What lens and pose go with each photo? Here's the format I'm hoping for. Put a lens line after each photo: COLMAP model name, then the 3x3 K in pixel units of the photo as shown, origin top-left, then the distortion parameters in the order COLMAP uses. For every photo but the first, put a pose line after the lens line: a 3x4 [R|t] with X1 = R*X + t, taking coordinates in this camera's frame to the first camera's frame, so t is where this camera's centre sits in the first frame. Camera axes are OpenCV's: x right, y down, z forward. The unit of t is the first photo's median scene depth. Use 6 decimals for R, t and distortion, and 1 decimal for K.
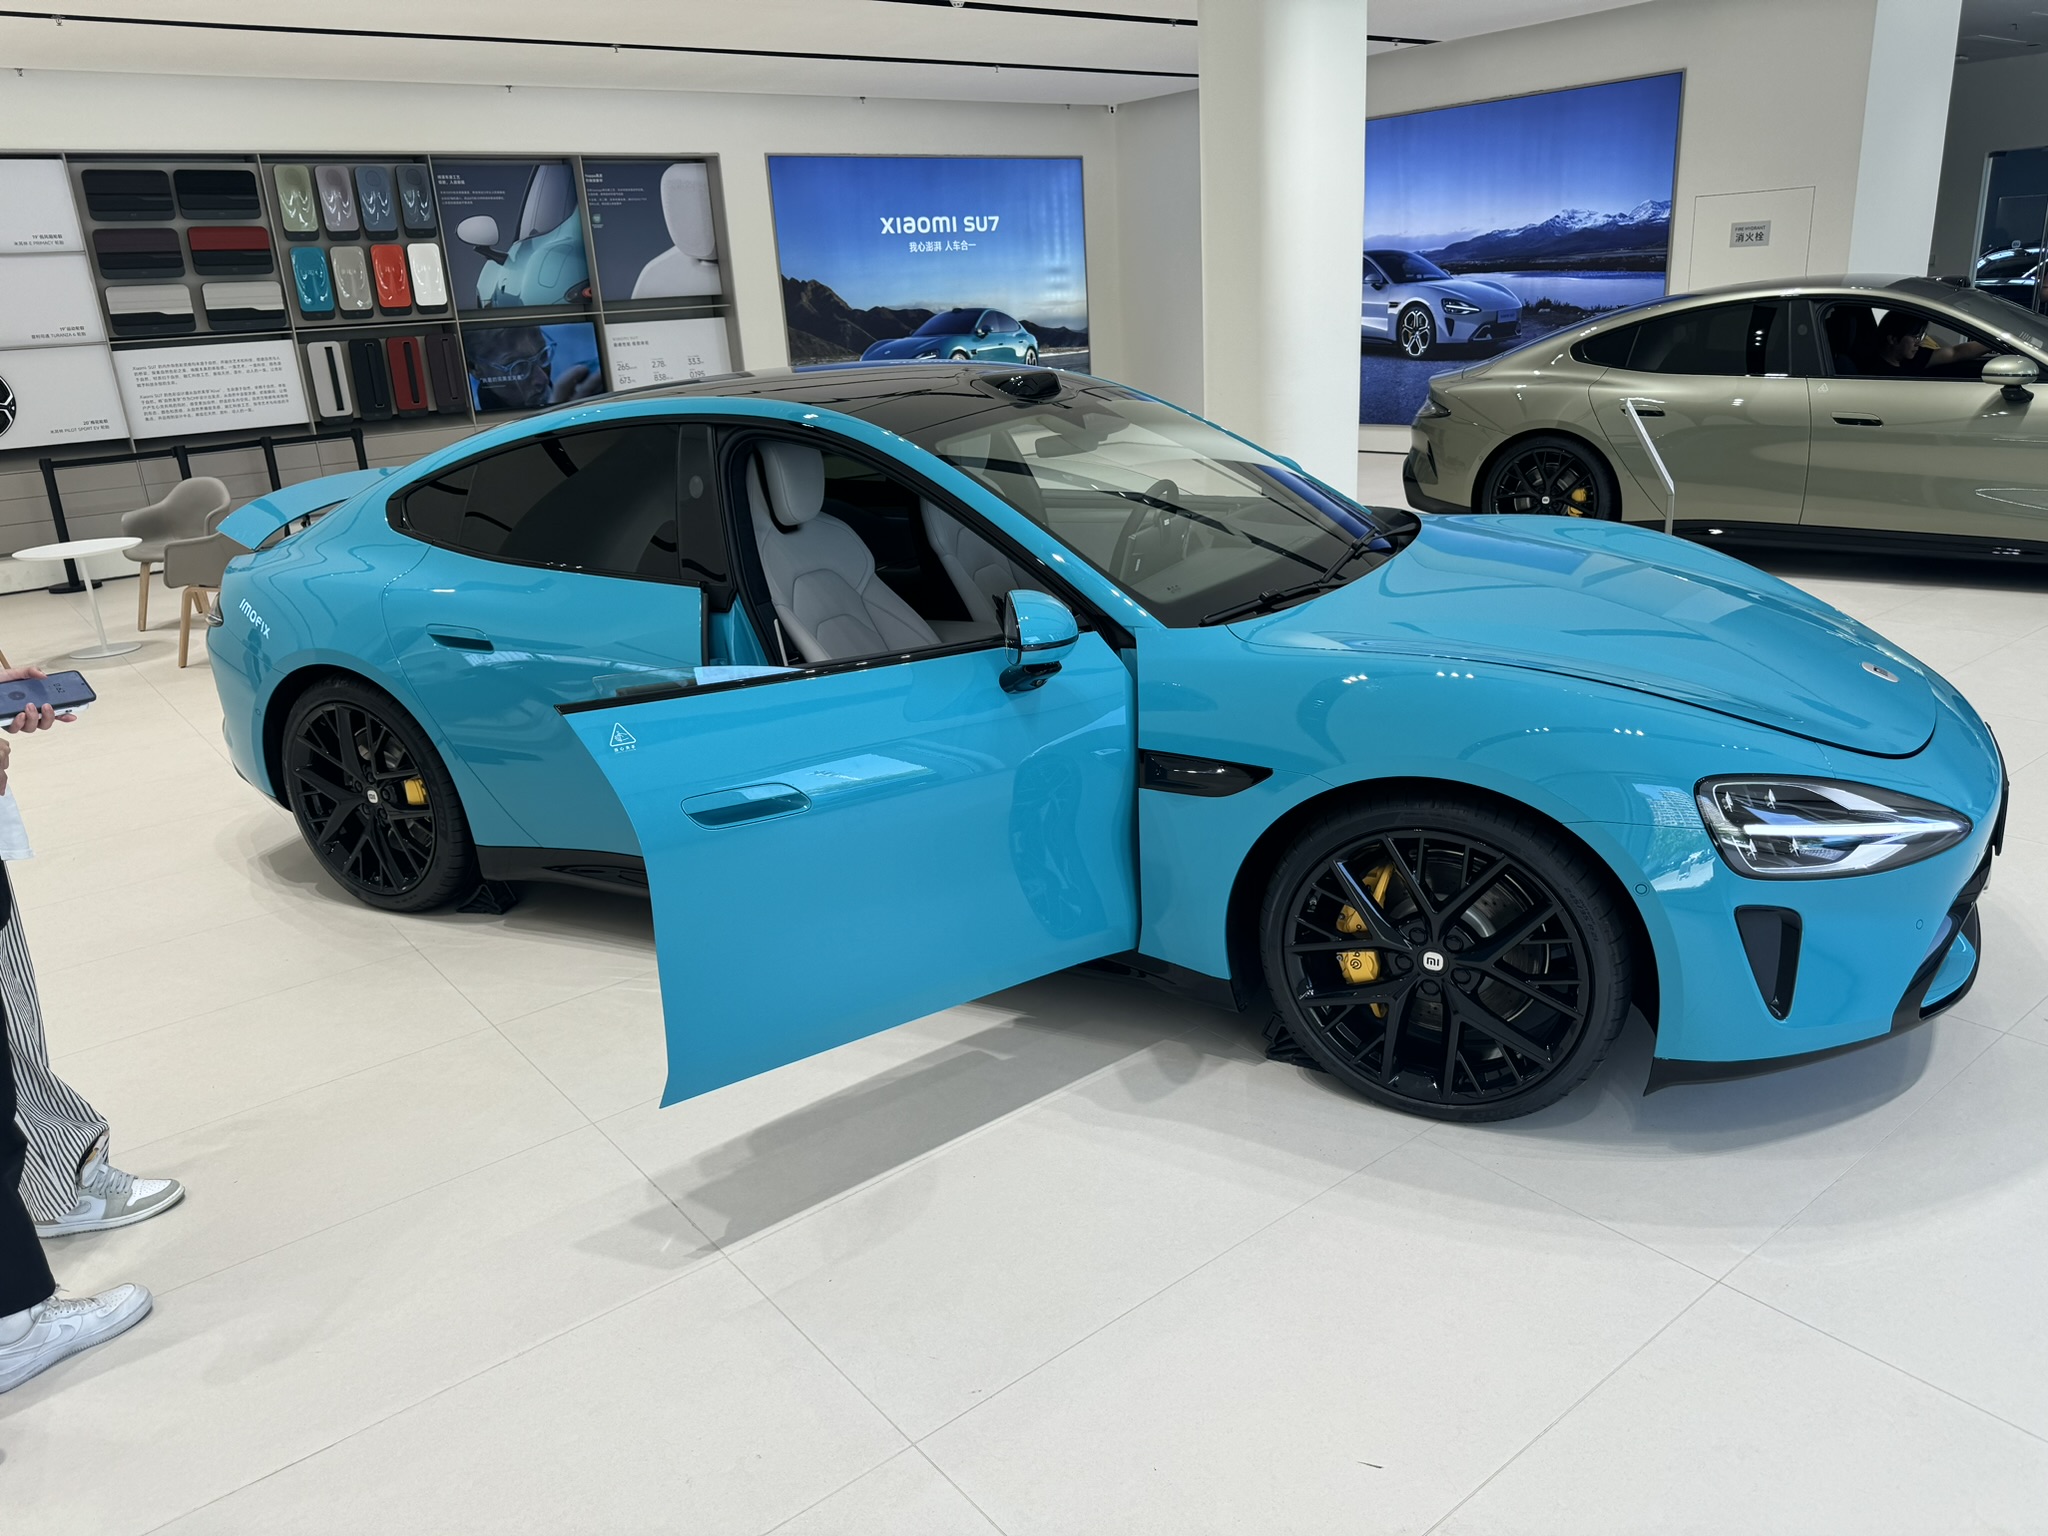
lens RADIAL K [[1444.0, 0, 1015.6], [0, 1444.0, 790.5], [0, 0, 1]] dist [0.020930, -0.018654]
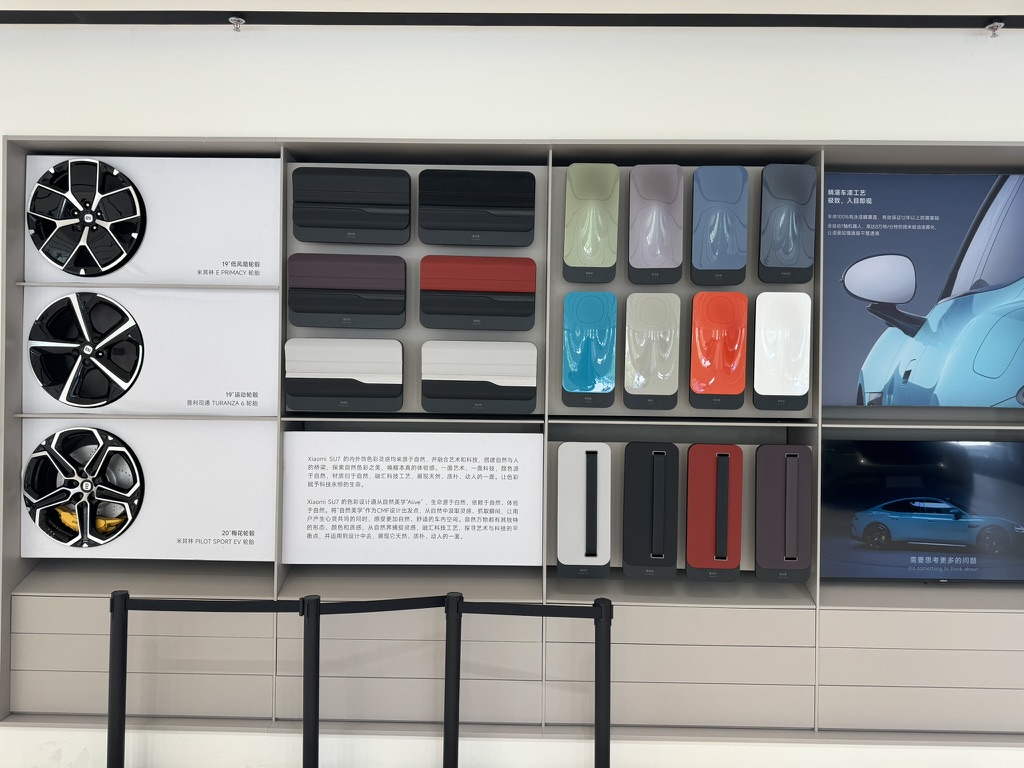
lens RADIAL K [[722.0, 0, 520.8], [0, 722.0, 377.1], [0, 0, 1]] dist [0.020930, -0.018654]
pose [[0.780137, 0.061210, -0.622607, -0.323760], [-0.258862, 0.937594, -0.232181, -0.264350], [0.569541, 0.342302, 0.747297, 0.772204]]
